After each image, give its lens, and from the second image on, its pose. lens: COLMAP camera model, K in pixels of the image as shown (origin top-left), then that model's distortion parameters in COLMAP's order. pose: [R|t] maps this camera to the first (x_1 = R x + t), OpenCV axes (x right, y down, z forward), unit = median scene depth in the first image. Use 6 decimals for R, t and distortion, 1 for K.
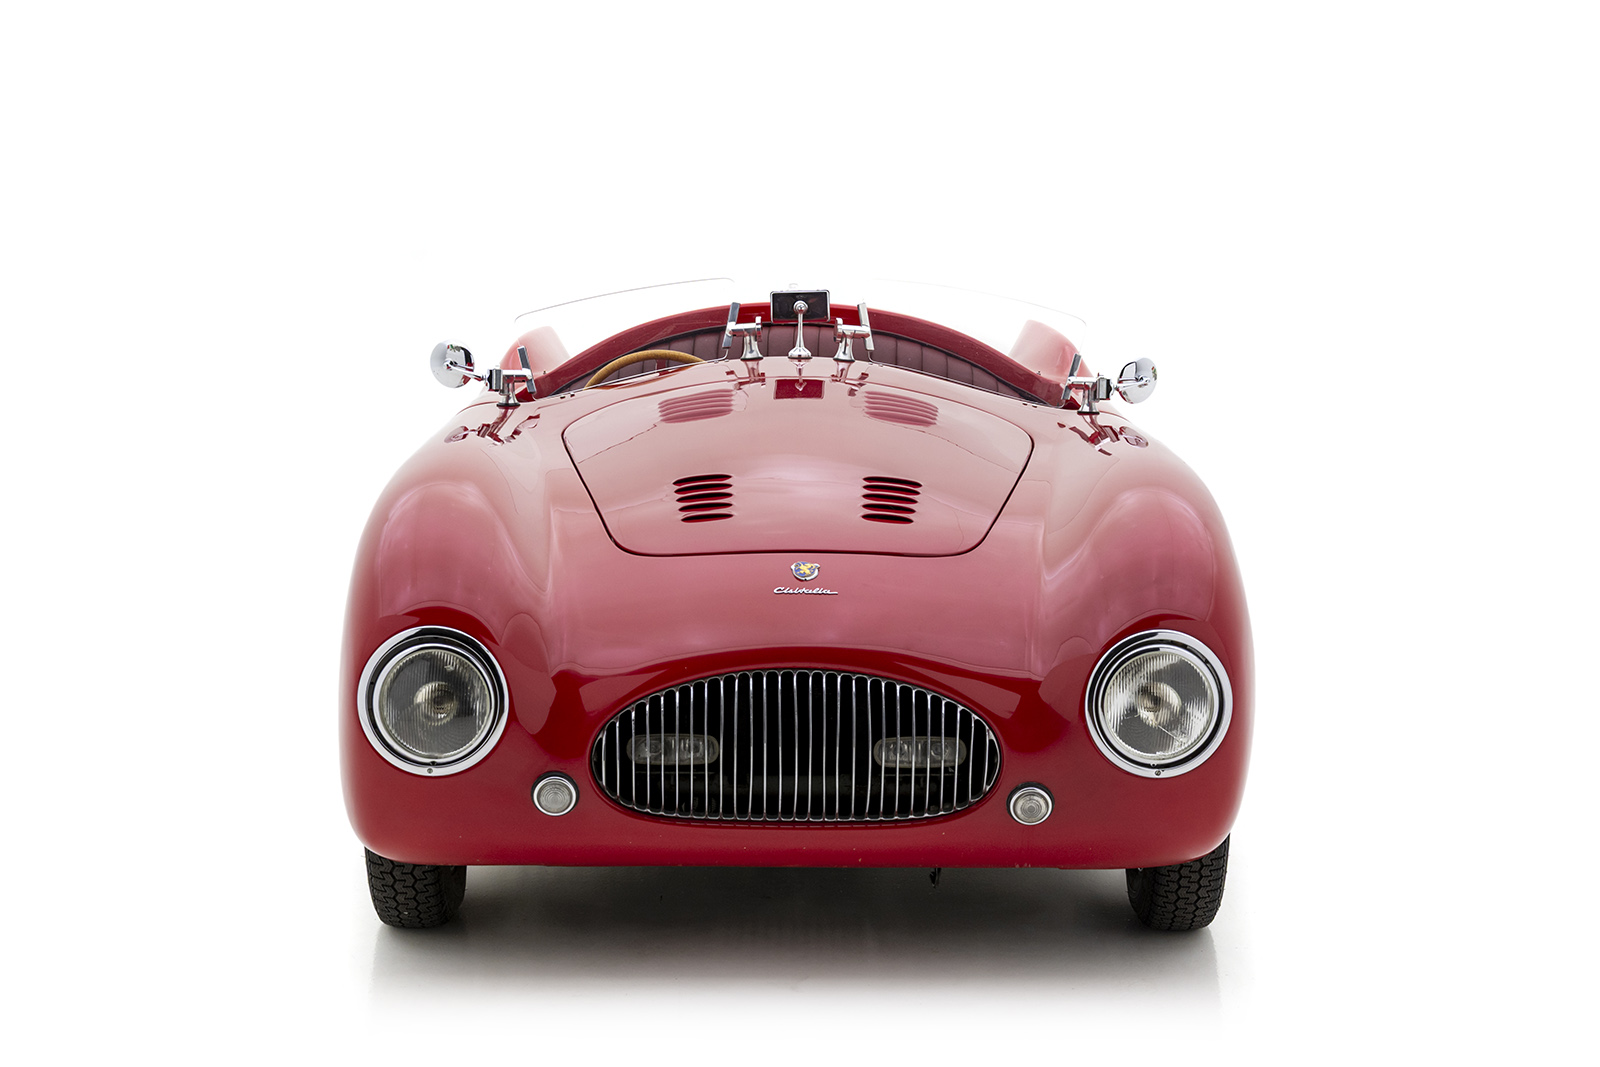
lens RADIAL K [[3418.5, 0, 800.0], [0, 3418.5, 533.5], [0, 0, 1]] dist [-0.002343, -0.391104]
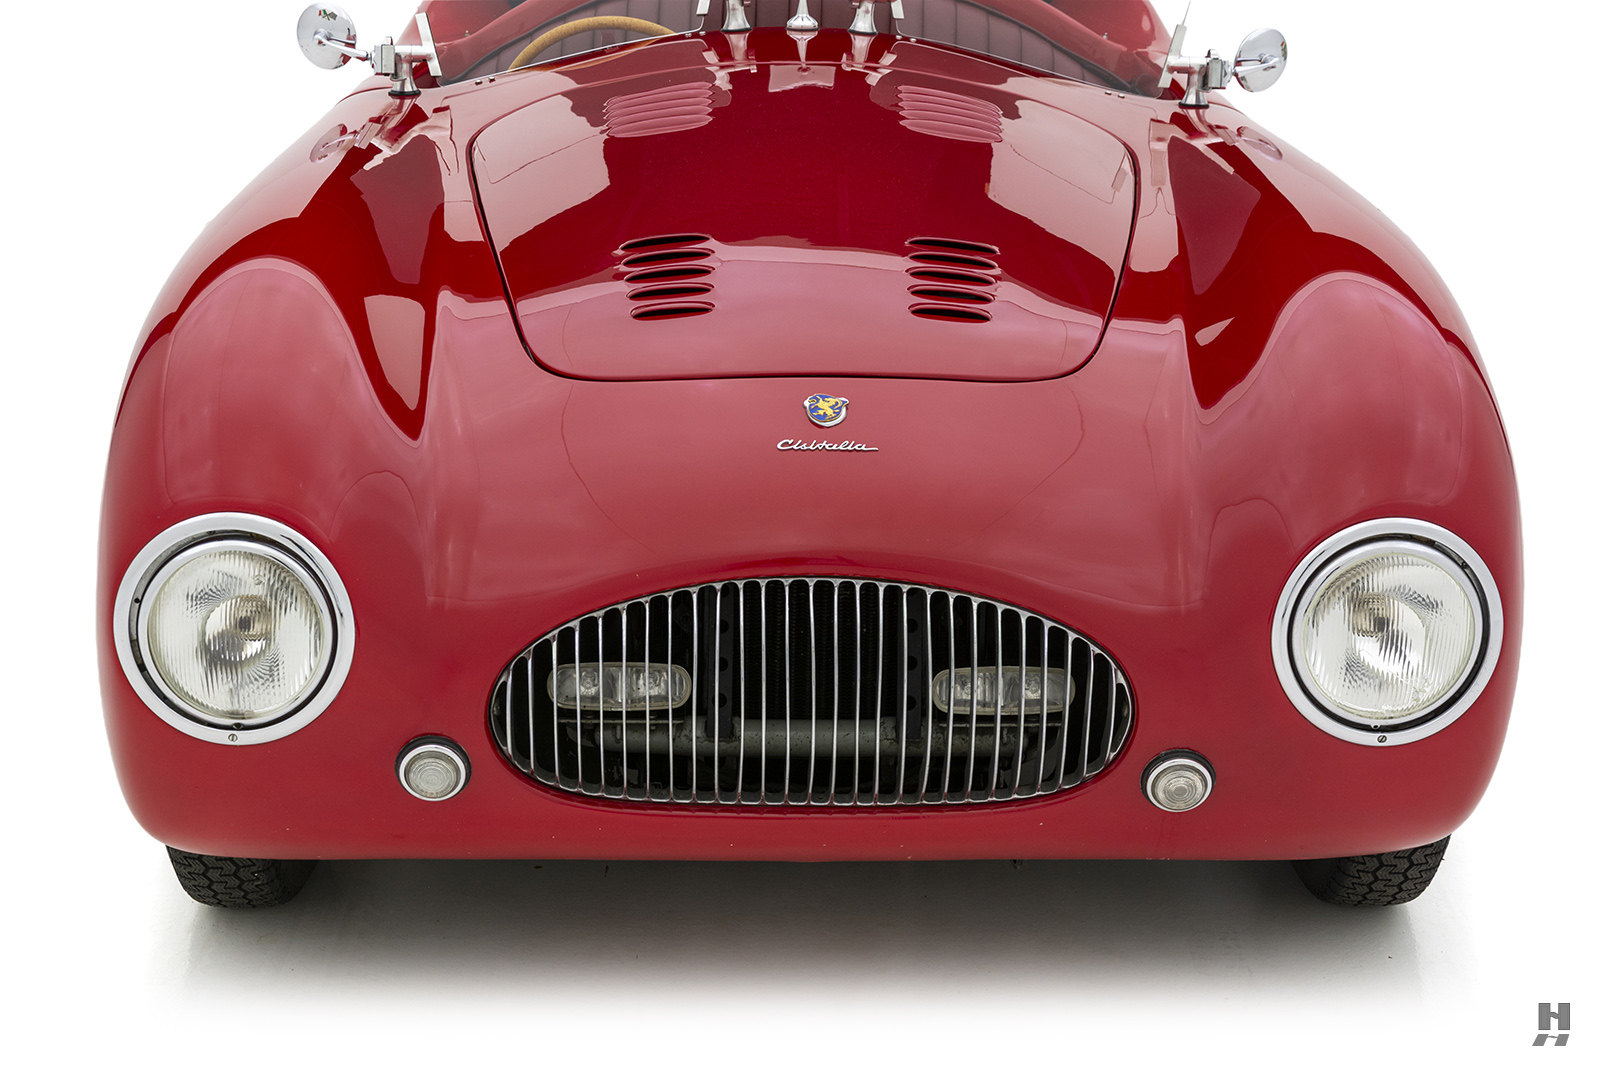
lens RADIAL K [[2921.4, 0, 800.0], [0, 2921.4, 533.5], [0, 0, 1]] dist [-0.069975, 0.422840]
pose [[0.999939, 0.000581, 0.011069, -0.009356], [-0.002218, 0.988907, 0.148520, -0.047397], [-0.010860, -0.148536, 0.988847, 0.465934]]
